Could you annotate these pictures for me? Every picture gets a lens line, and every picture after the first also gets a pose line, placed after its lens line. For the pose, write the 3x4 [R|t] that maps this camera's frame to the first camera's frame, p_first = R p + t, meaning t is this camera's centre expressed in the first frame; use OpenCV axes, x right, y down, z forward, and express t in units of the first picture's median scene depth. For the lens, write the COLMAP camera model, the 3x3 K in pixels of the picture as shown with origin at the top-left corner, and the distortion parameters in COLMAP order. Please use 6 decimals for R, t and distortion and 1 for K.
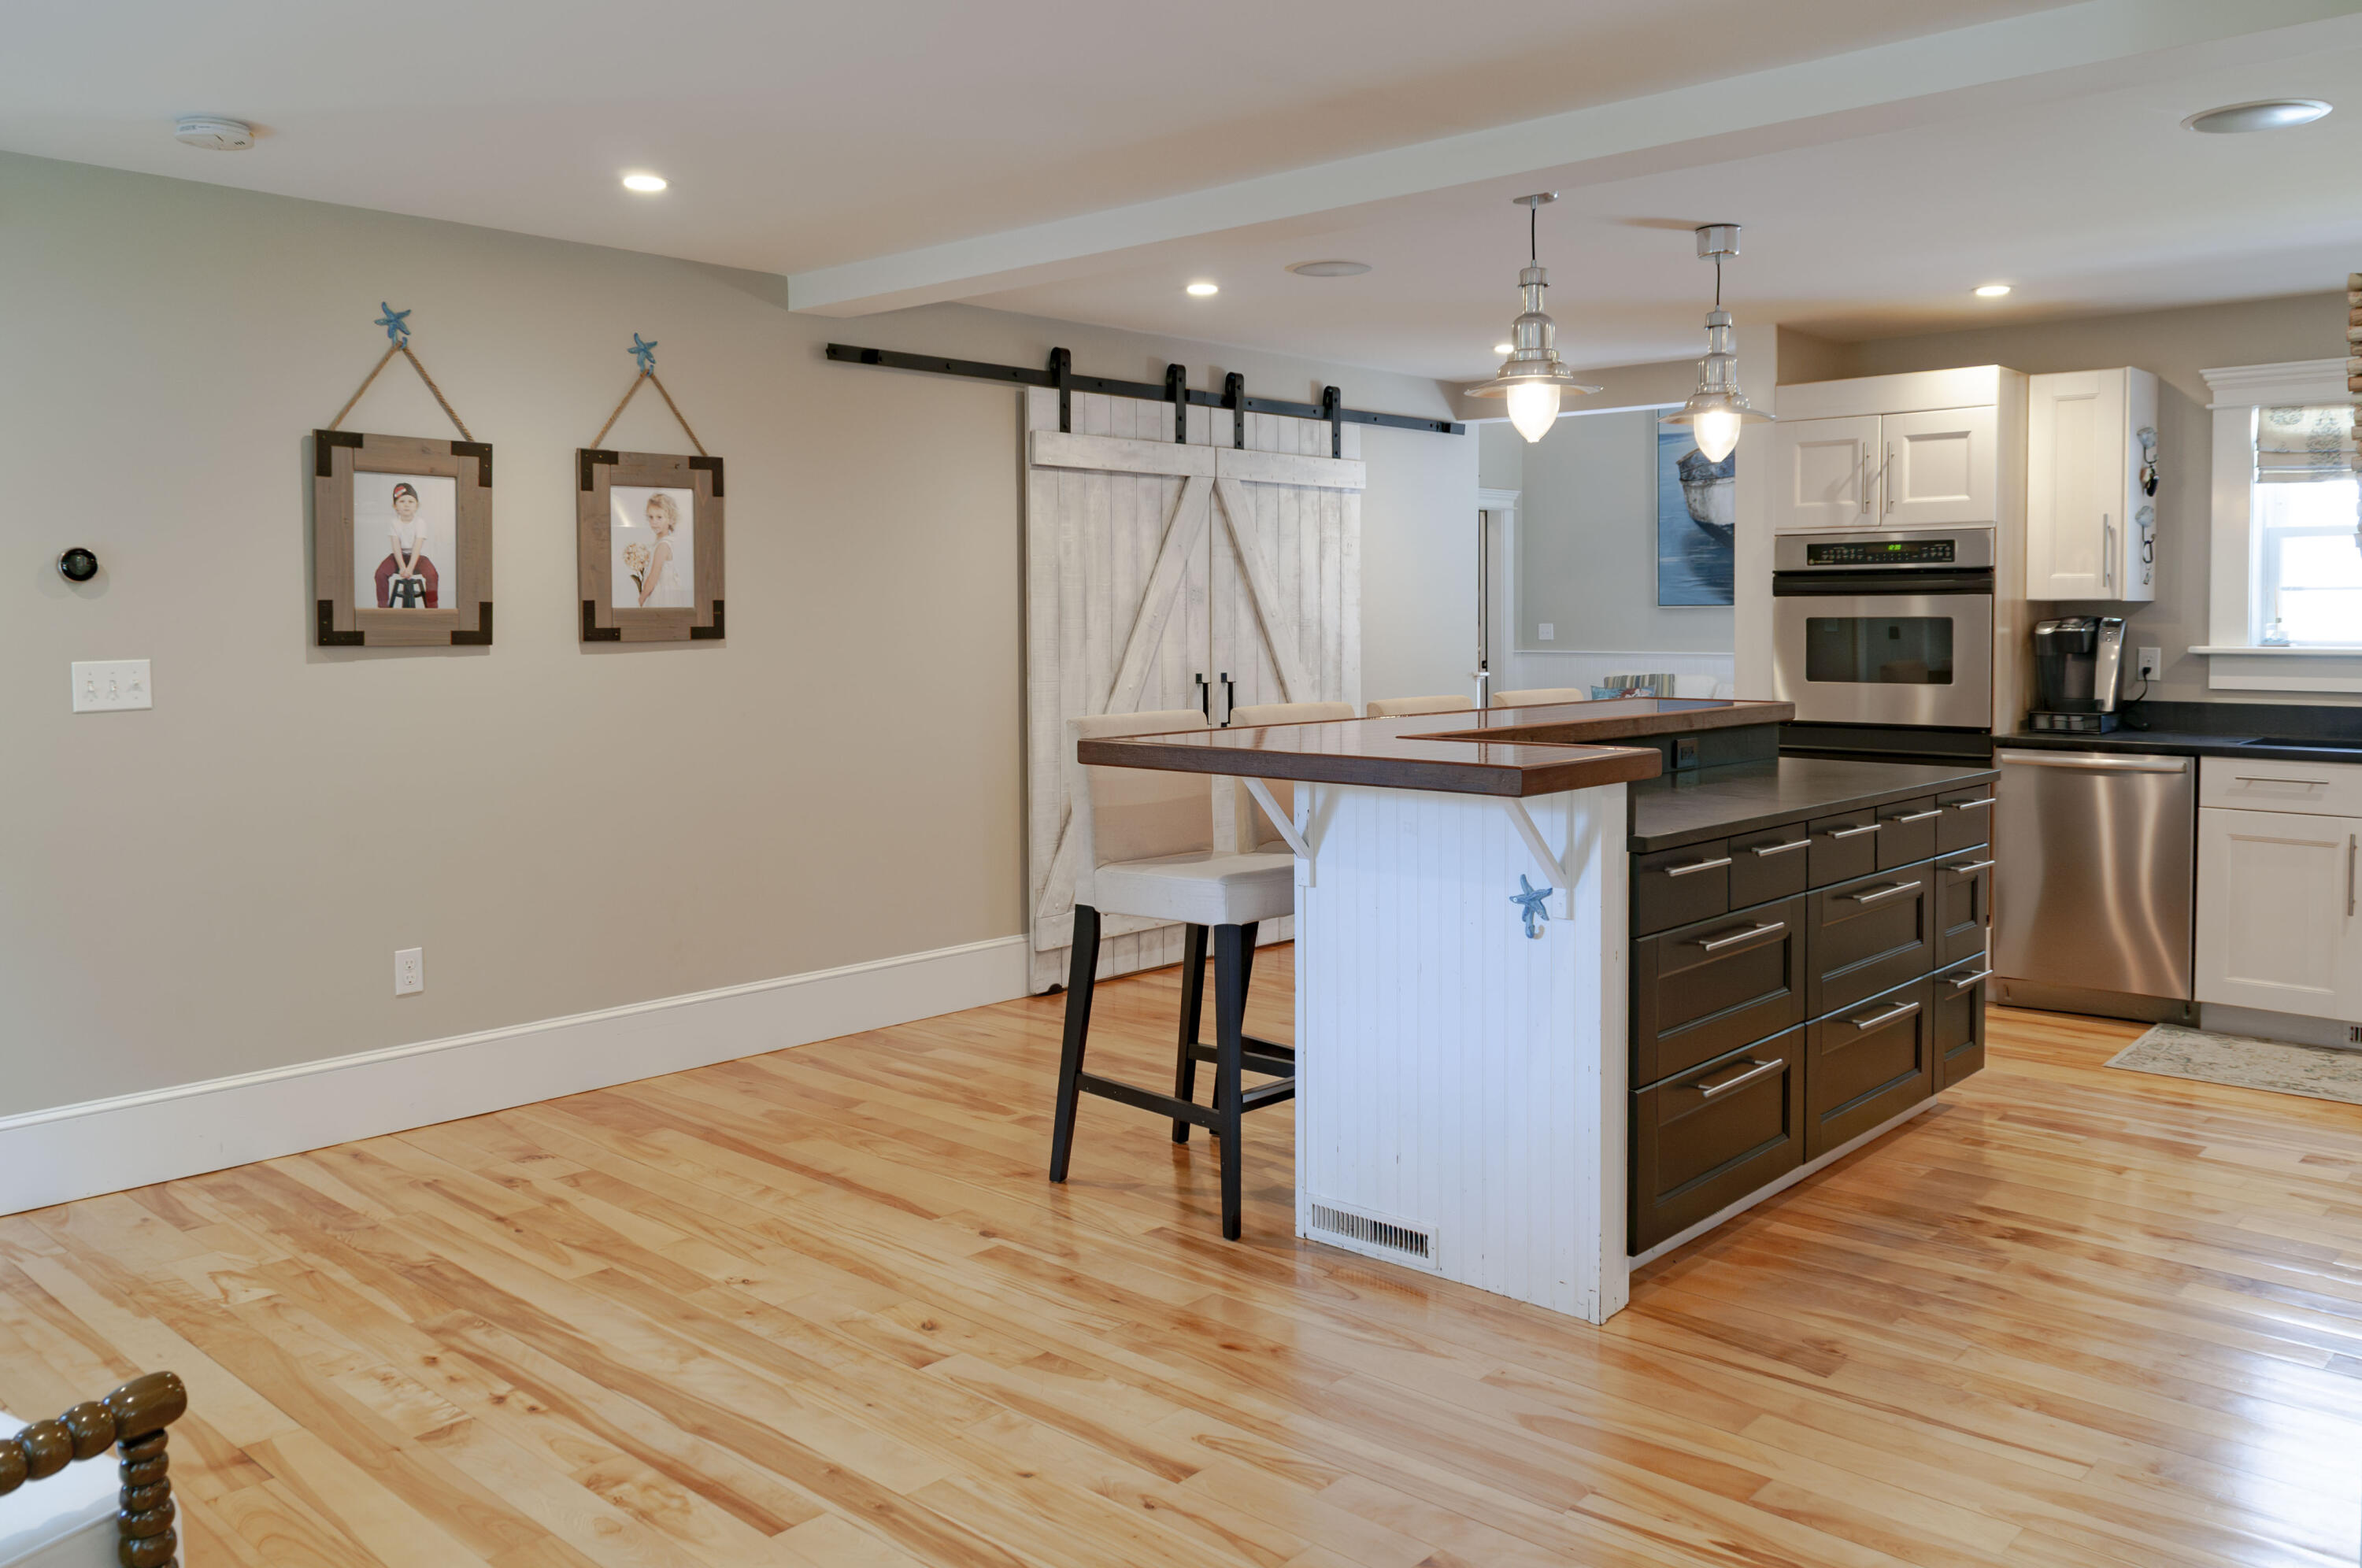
lens RADIAL K [[1748.8, 0, 1235.2], [0, 1748.8, 677.3], [0, 0, 1]] dist [0.004951, 0.002388]
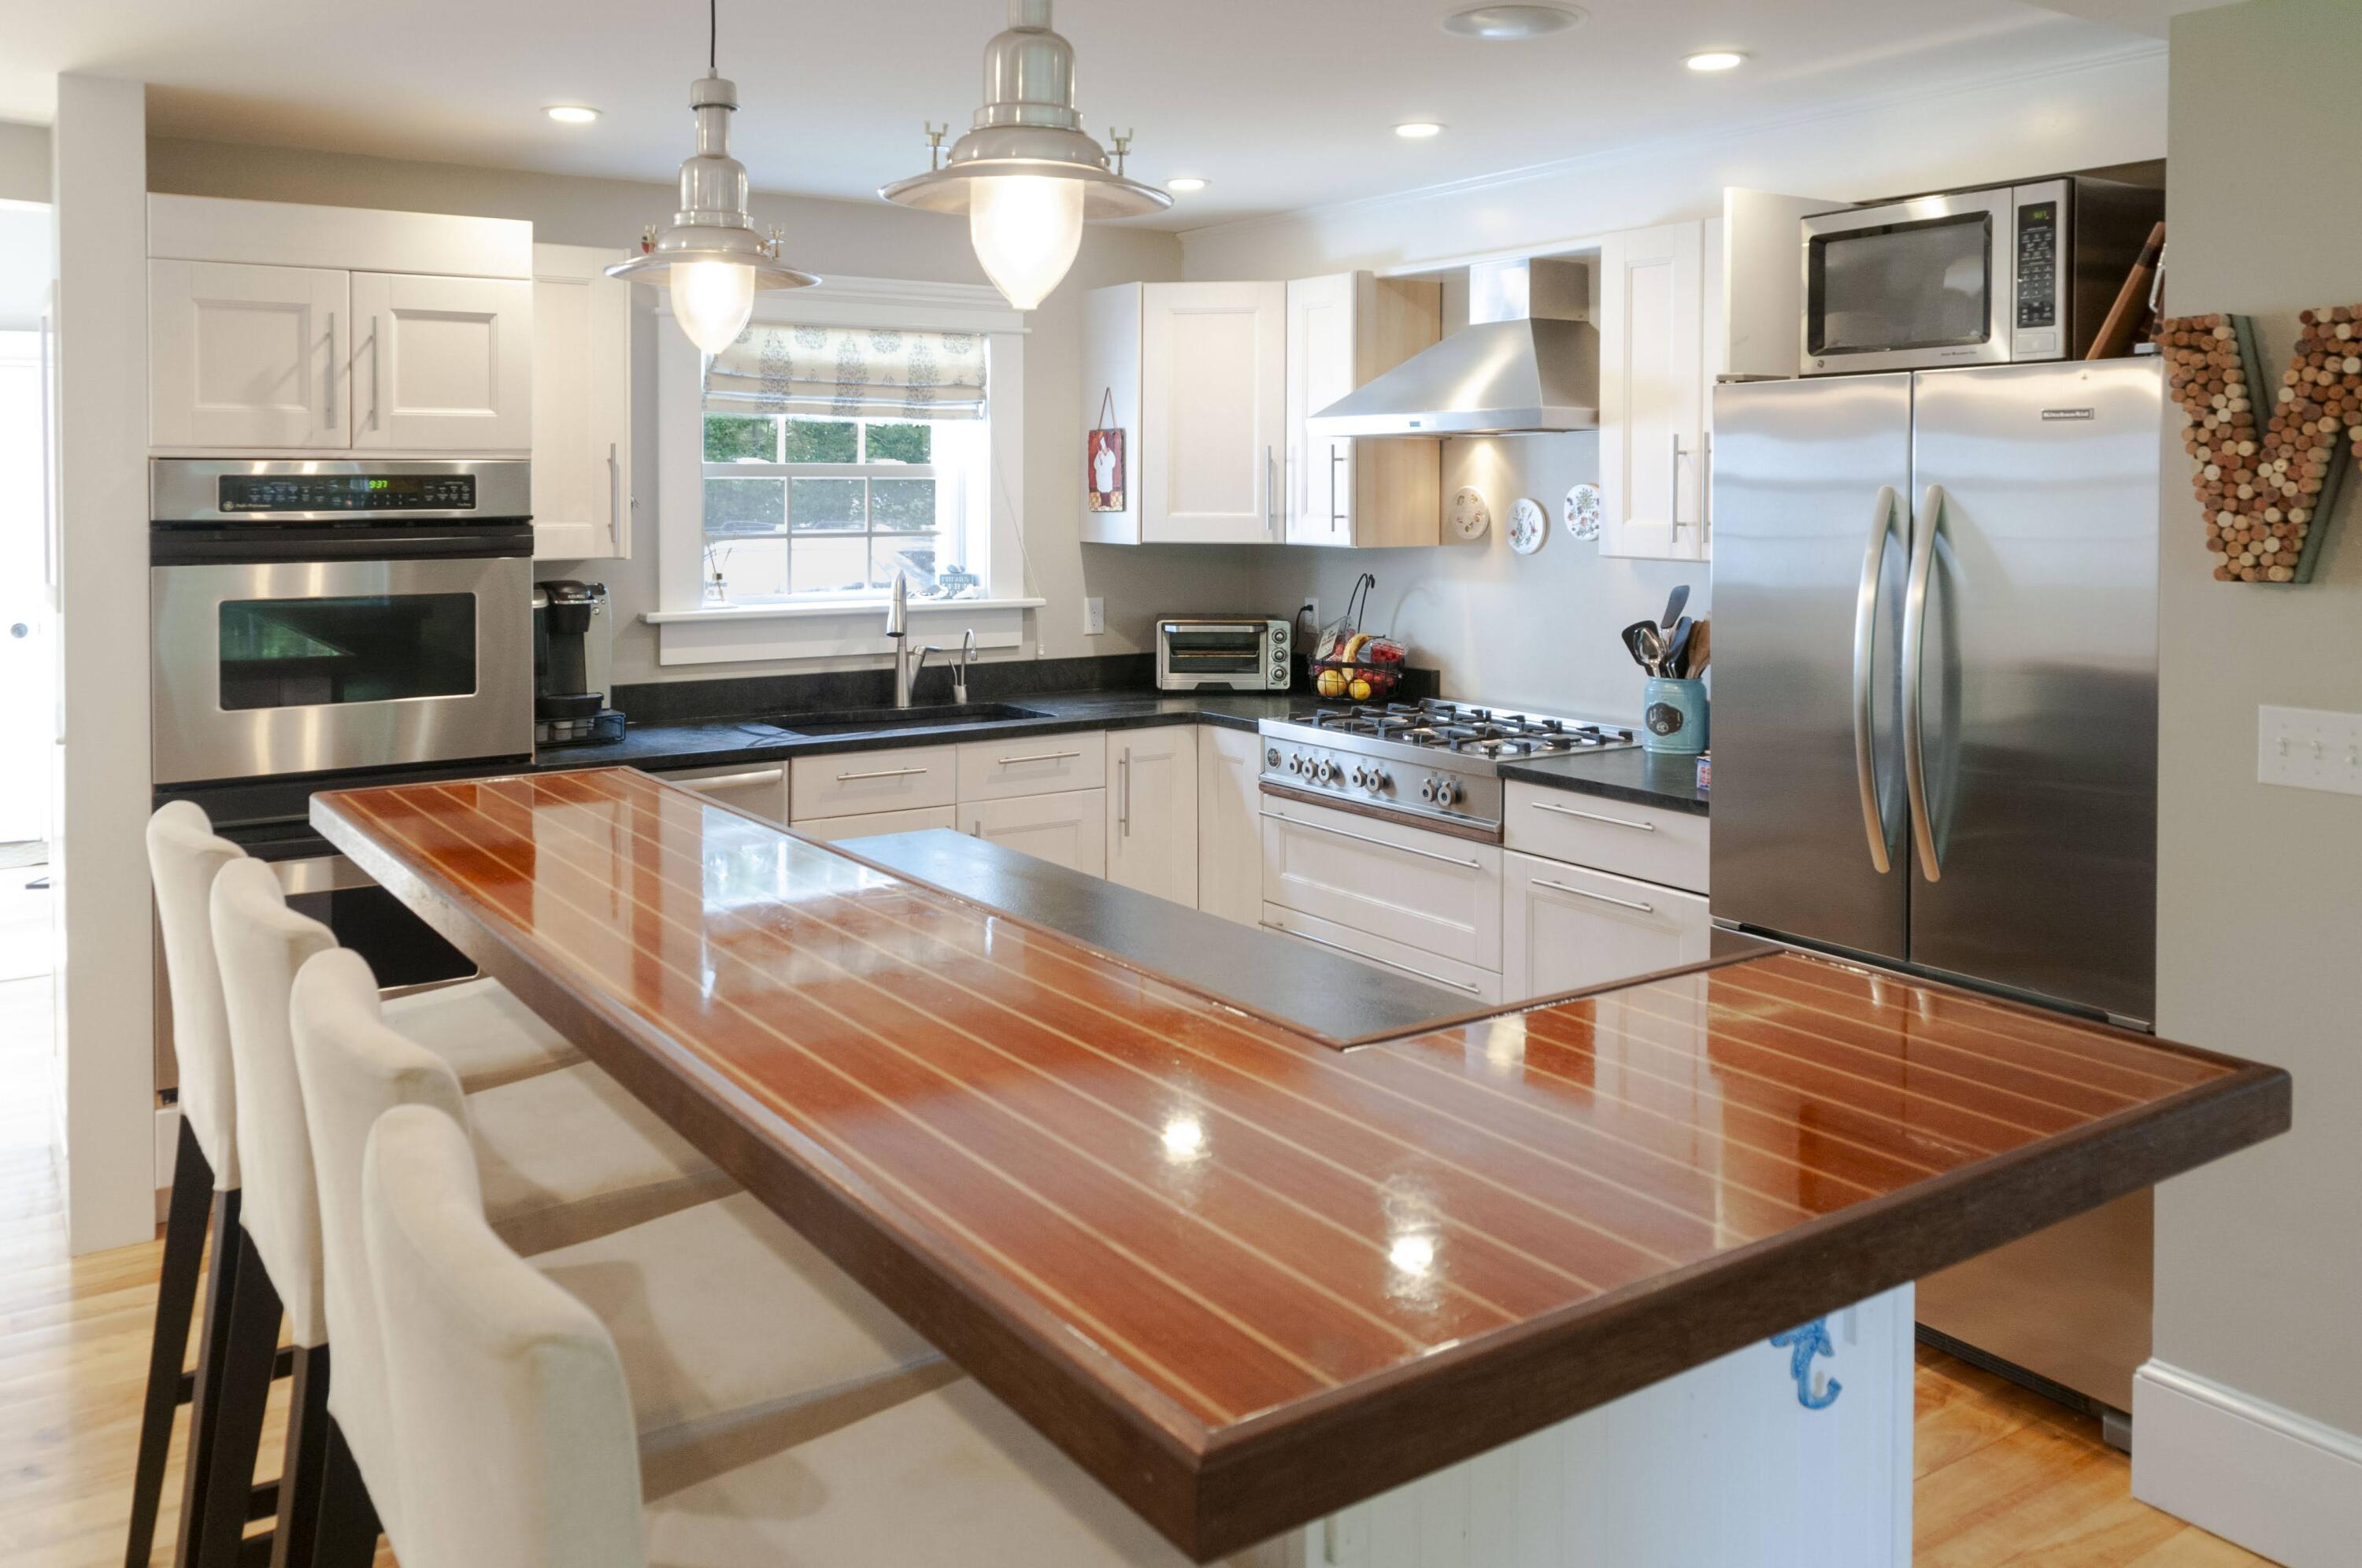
lens RADIAL K [[1854.6, 0, 1121.9], [0, 1854.6, 518.1], [0, 0, 1]] dist [-0.001303, -0.002589]
pose [[0.271835, -0.012708, 0.962260, -0.195297], [0.038917, 0.999240, 0.002203, -0.053609], [-0.961557, 0.036850, 0.272123, 0.564868]]
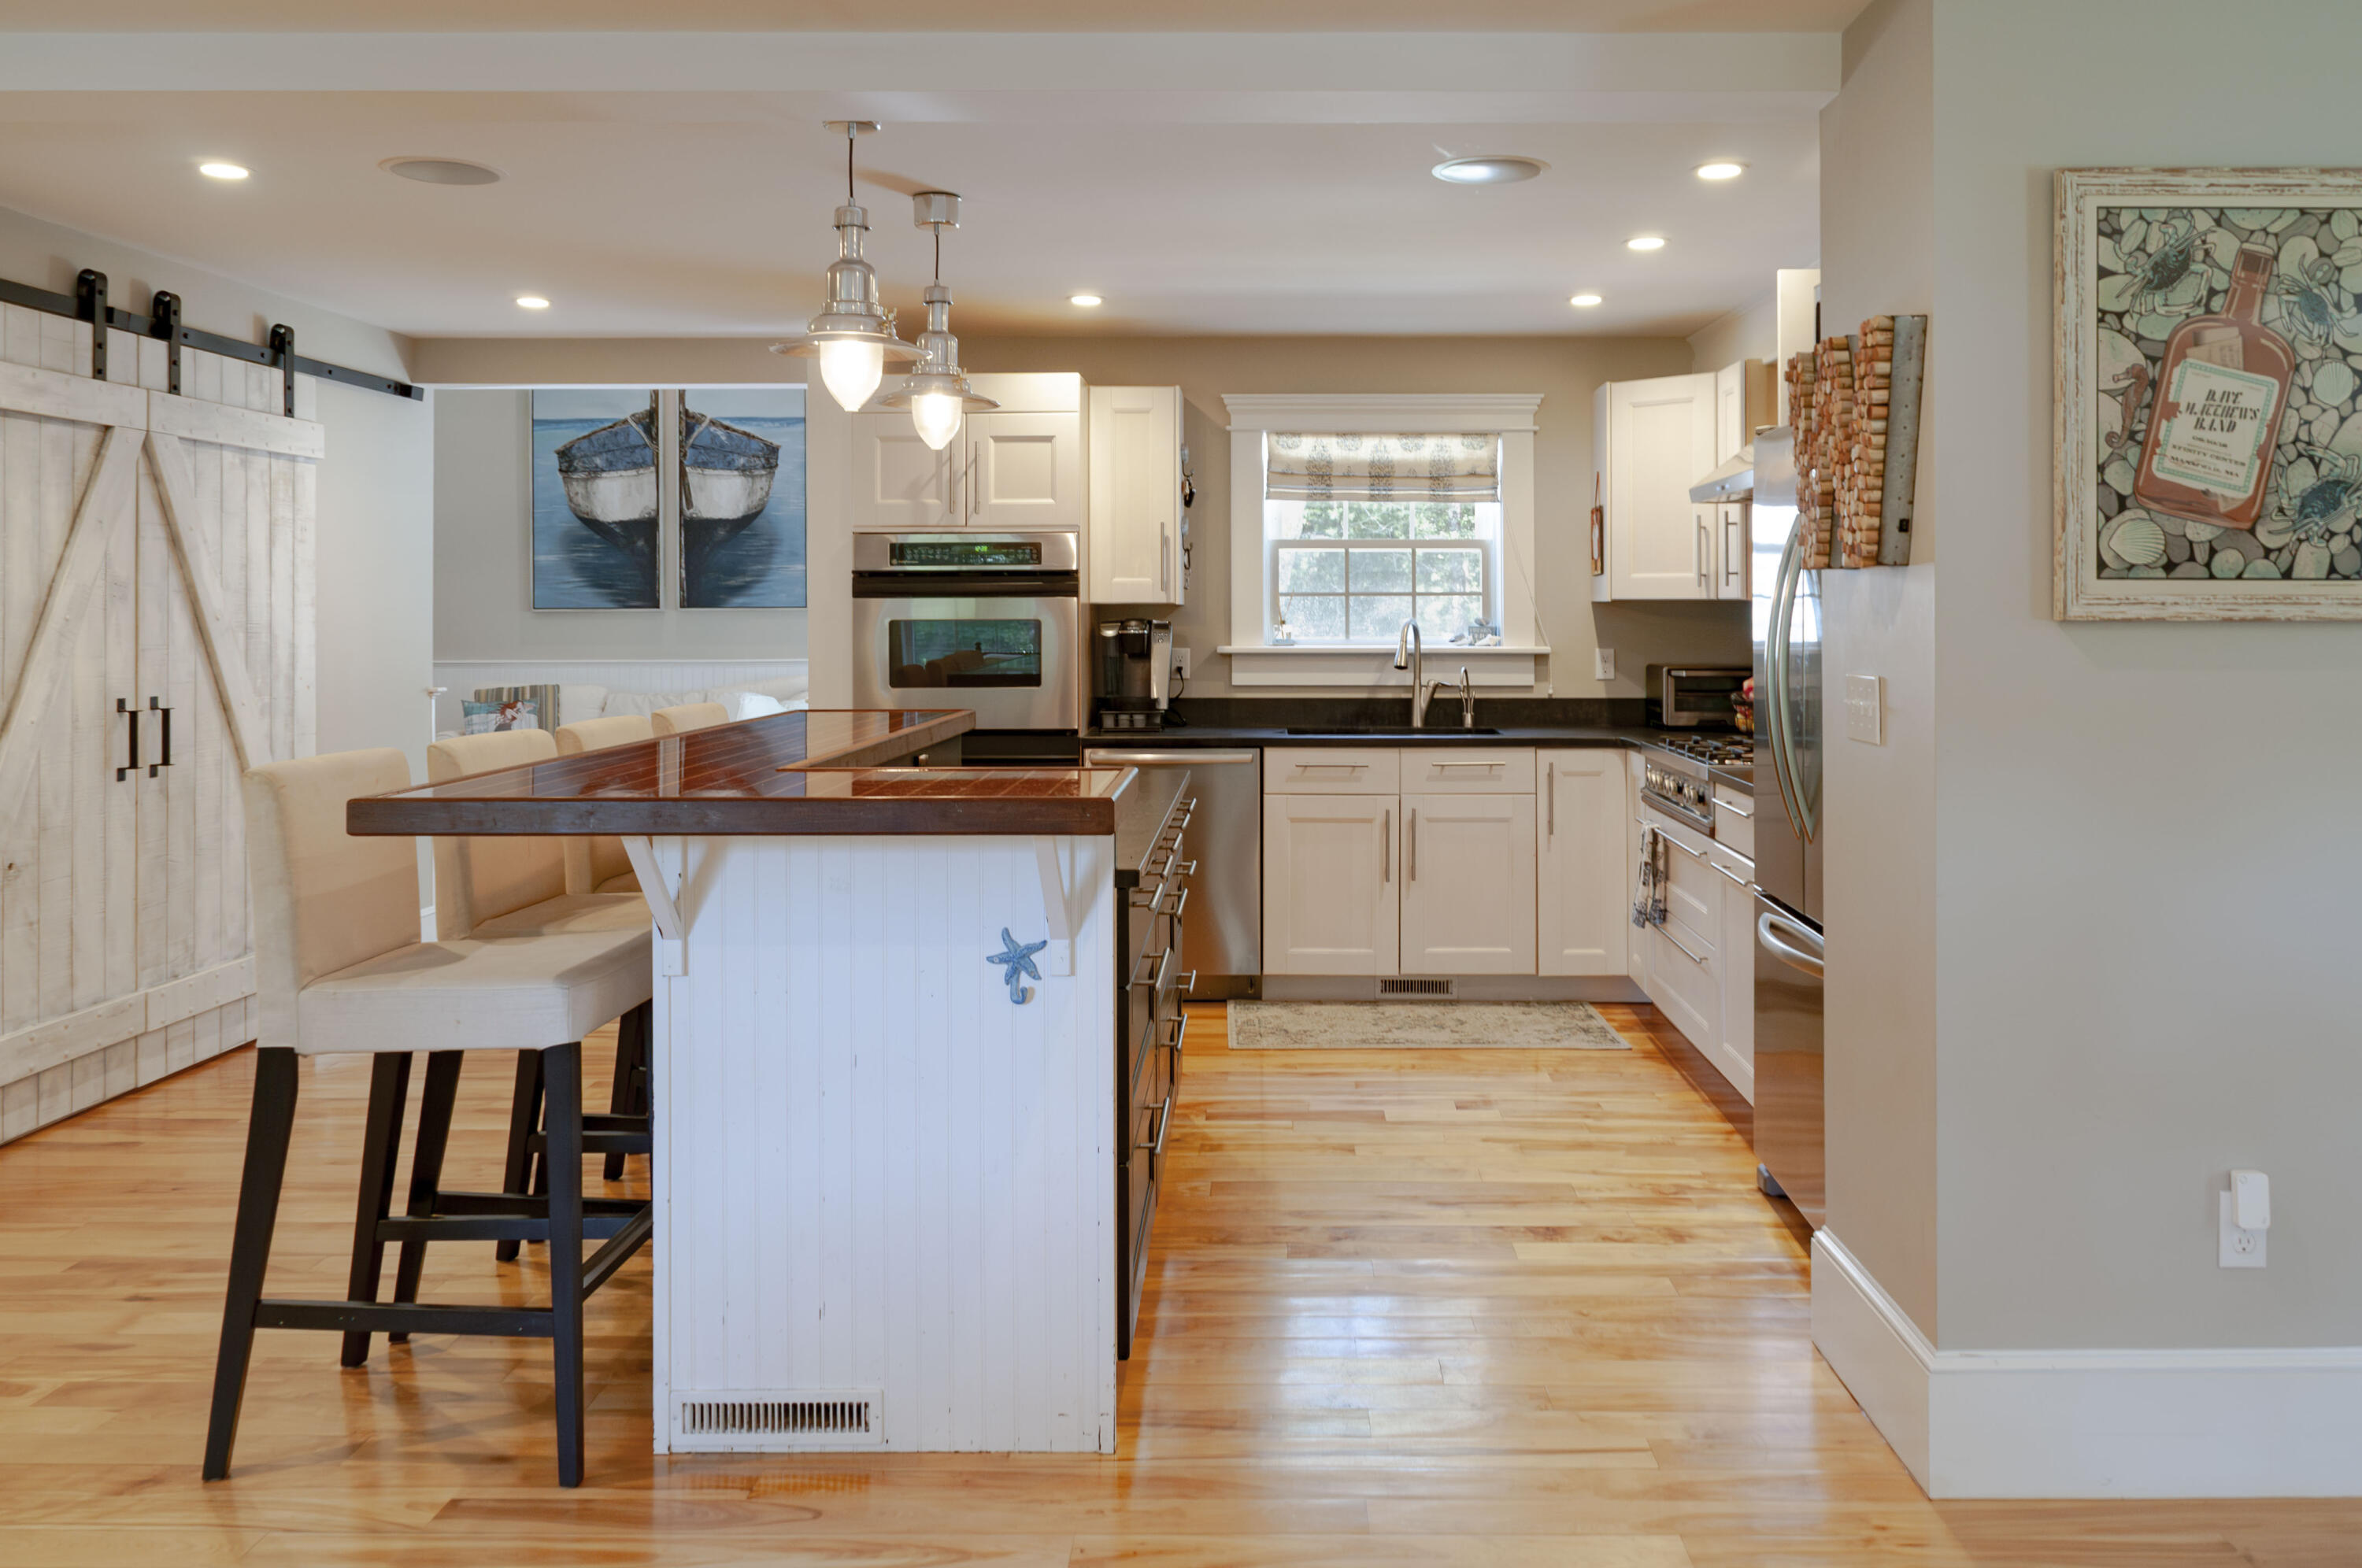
lens RADIAL K [[1775.9, 0, 1218.7], [0, 1775.9, 606.8], [0, 0, 1]] dist [0.004153, 0.000352]
pose [[0.763218, 0.004523, 0.646125, -0.165985], [0.023518, 0.999118, -0.034774, -0.004113], [-0.645713, 0.041736, 0.762439, 0.157746]]
